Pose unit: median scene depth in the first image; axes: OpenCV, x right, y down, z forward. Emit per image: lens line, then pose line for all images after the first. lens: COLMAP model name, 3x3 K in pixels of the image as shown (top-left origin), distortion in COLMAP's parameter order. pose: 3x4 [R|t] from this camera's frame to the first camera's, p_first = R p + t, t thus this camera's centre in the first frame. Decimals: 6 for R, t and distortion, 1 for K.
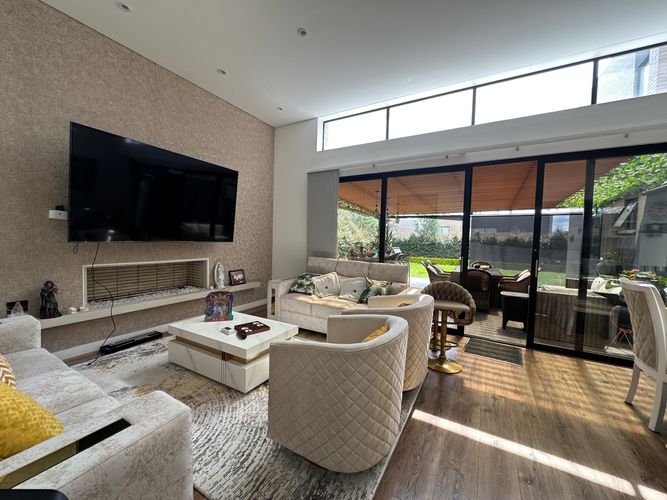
lens RADIAL K [[264.8, 0, 334.9], [0, 264.8, 250.4], [0, 0, 1]] dist [-0.004541, -0.000240]
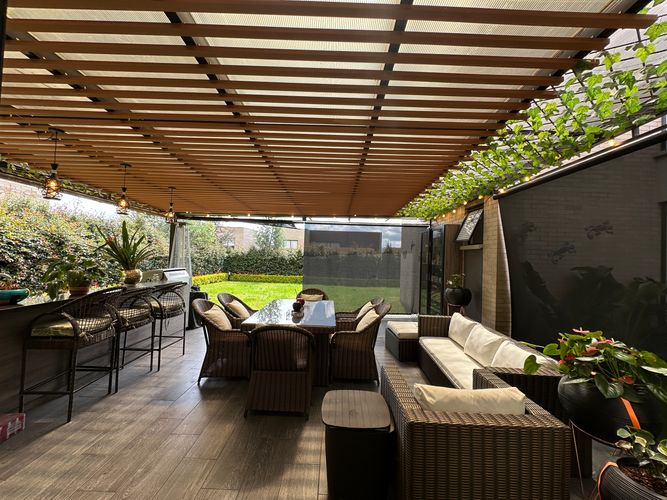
lens RADIAL K [[264.8, 0, 330.1], [0, 264.8, 249.1], [0, 0, 1]] dist [-0.004541, -0.000240]
pose [[0.877547, 0.022002, 0.478986, 0.523096], [0.004959, 0.998477, -0.054948, -0.035952], [-0.479465, 0.050595, 0.876101, 0.744910]]
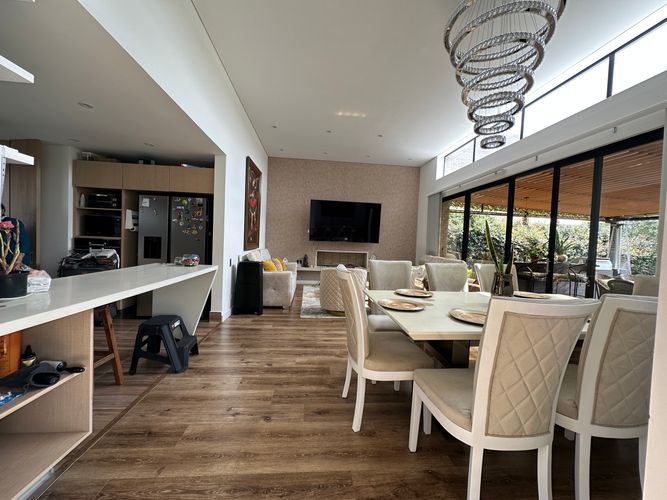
lens RADIAL K [[264.8, 0, 335.9], [0, 264.8, 250.8], [0, 0, 1]] dist [-0.004541, -0.000240]
pose [[0.567351, 0.029064, -0.822963, 0.905827], [-0.059722, 0.998197, -0.005920, 0.044253], [0.821307, 0.052508, 0.568064, -0.231910]]
